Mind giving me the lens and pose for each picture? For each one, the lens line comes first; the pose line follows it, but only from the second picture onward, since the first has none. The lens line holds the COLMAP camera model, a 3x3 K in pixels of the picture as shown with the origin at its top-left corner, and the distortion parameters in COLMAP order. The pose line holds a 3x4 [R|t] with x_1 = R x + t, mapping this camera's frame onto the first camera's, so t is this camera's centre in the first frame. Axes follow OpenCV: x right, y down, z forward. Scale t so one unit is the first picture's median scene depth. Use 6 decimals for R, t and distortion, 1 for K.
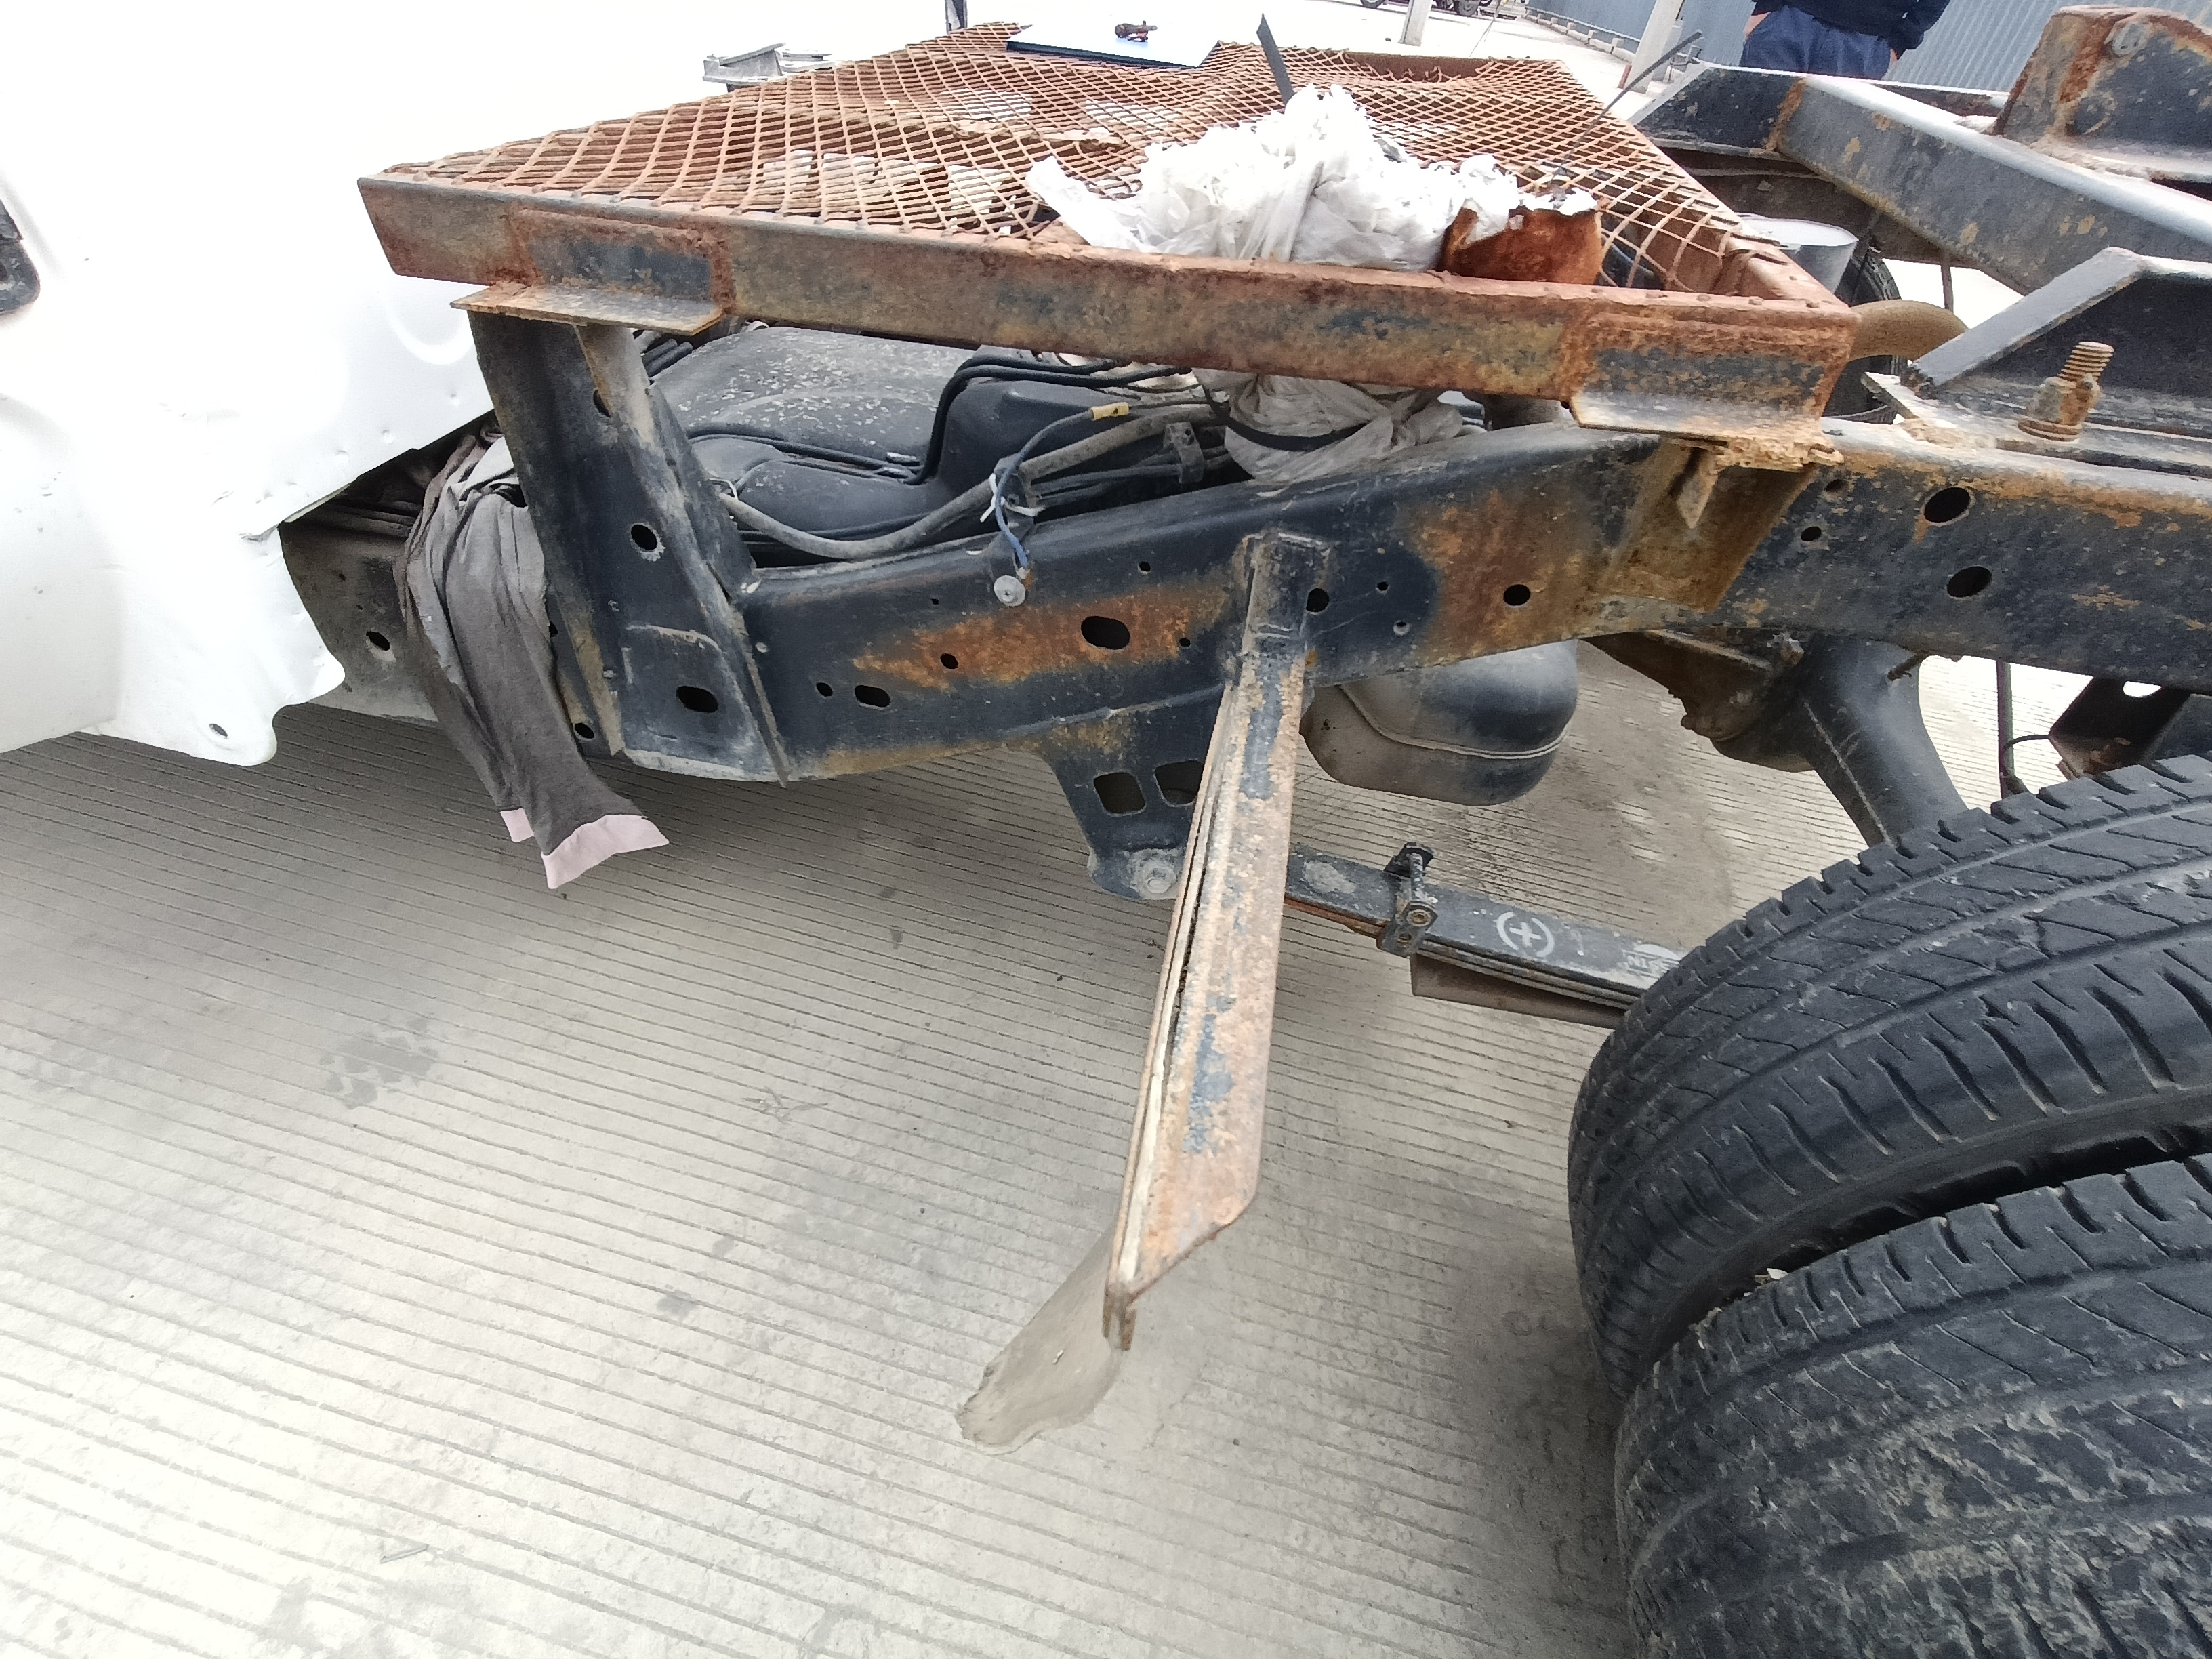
lens RADIAL K [[1041.0, 0, 1135.5], [0, 1041.0, 823.9], [0, 0, 1]] dist [-0.011551, 0.008373]
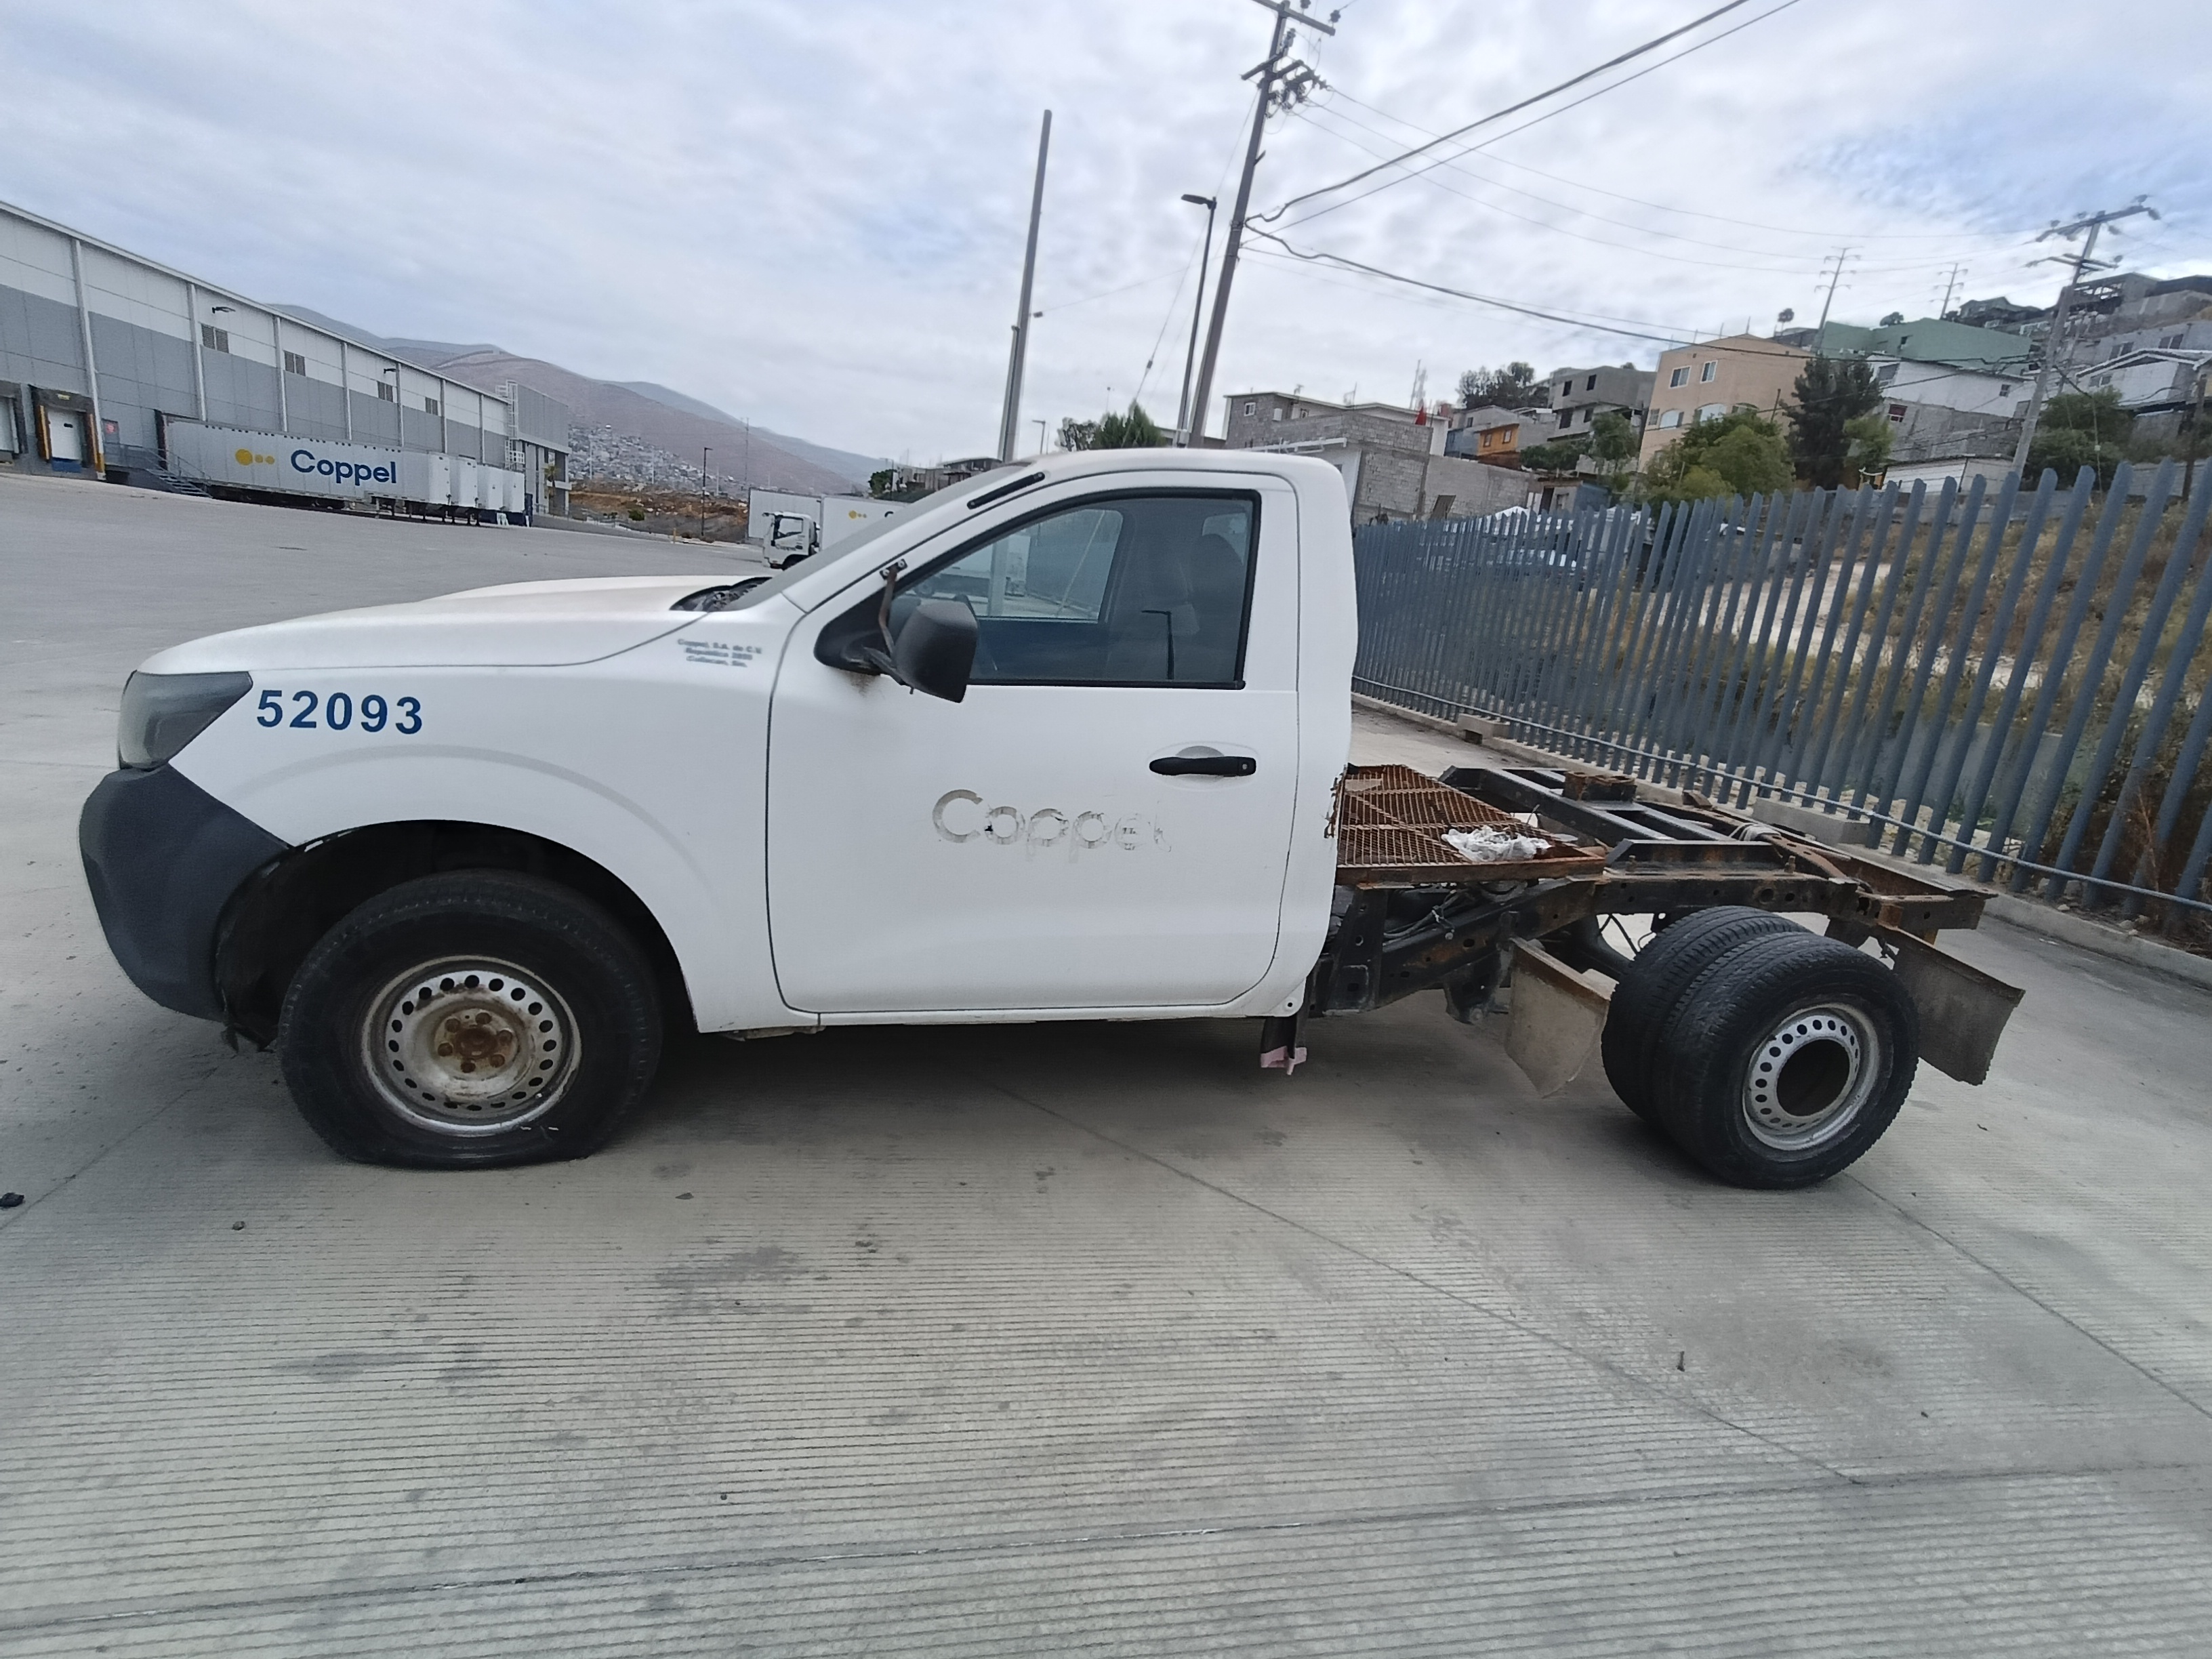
lens RADIAL K [[1017.9, 0, 1096.1], [0, 1017.9, 792.9], [0, 0, 1]] dist [-0.003637, 0.007331]
pose [[0.919205, -0.099814, 0.380920, -2.980967], [0.257380, 0.884401, -0.389346, 0.493740], [-0.298024, 0.455930, 0.838636, -2.278965]]
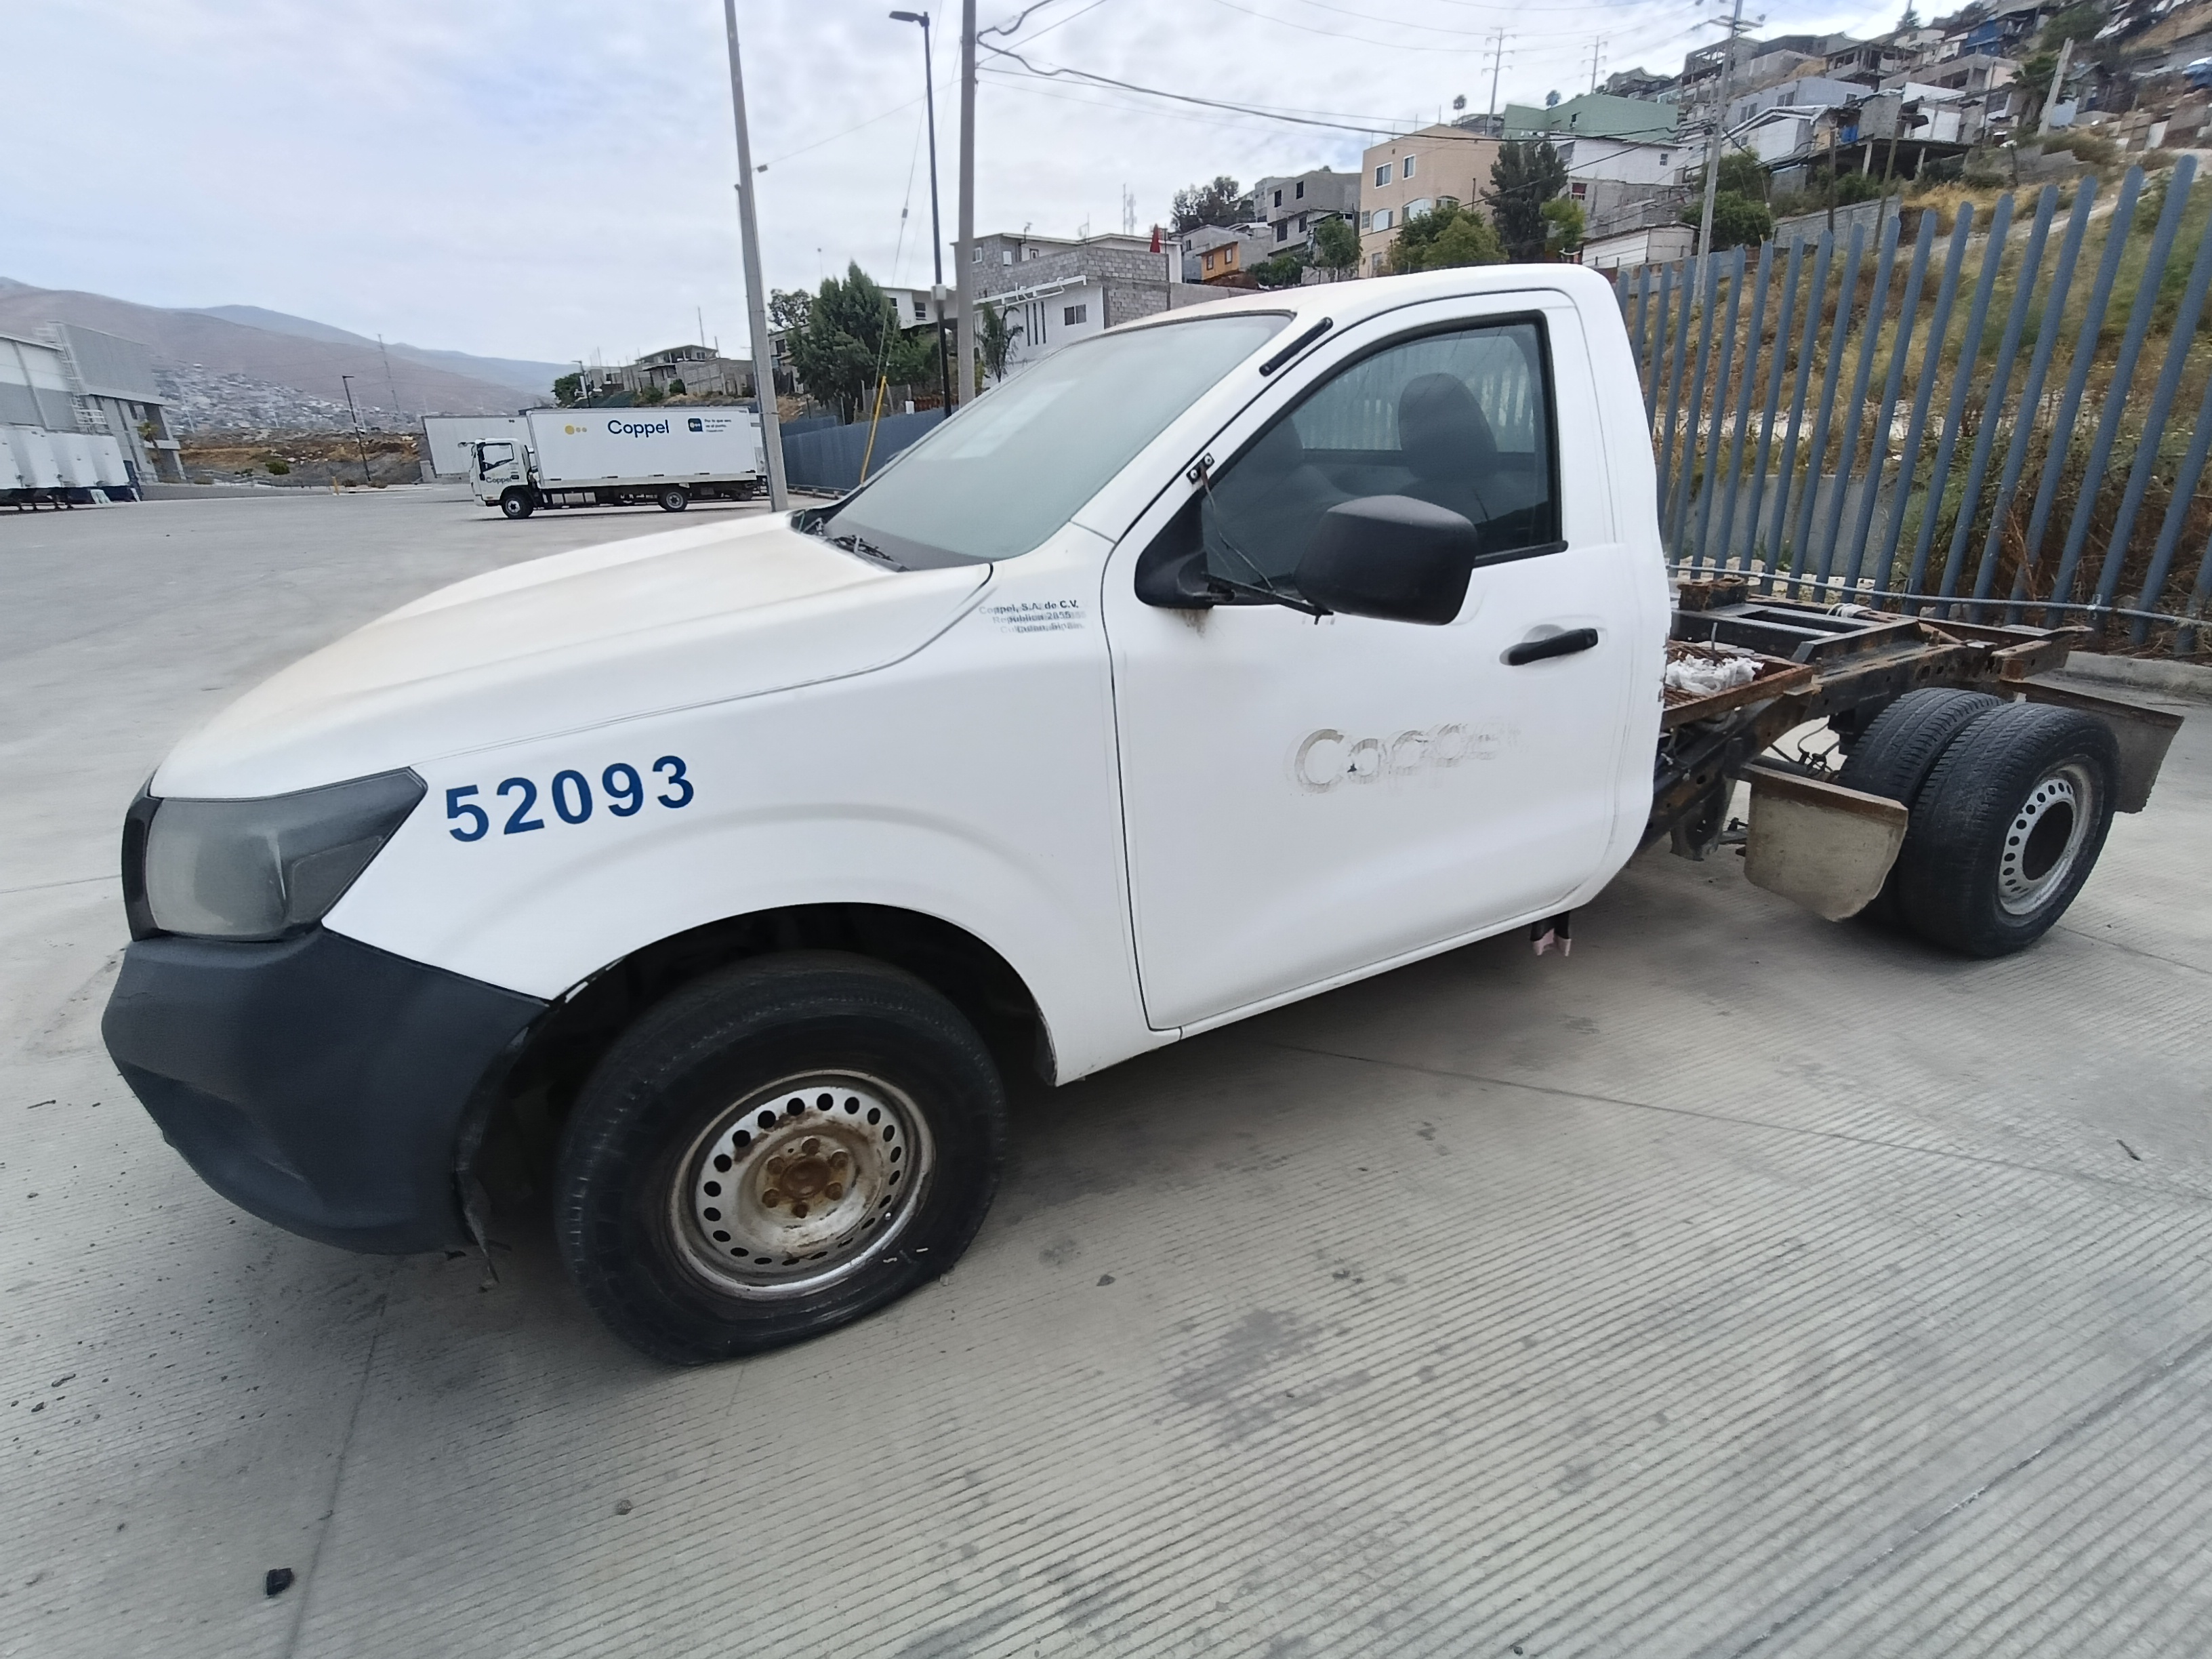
lens RADIAL K [[1032.0, 0, 1103.9], [0, 1032.0, 791.2], [0, 0, 1]] dist [-0.014631, 0.015429]
pose [[0.789641, -0.322938, 0.521707, -4.026813], [0.488120, 0.845819, -0.215241, -0.434272], [-0.371760, 0.424619, 0.825526, -1.393642]]
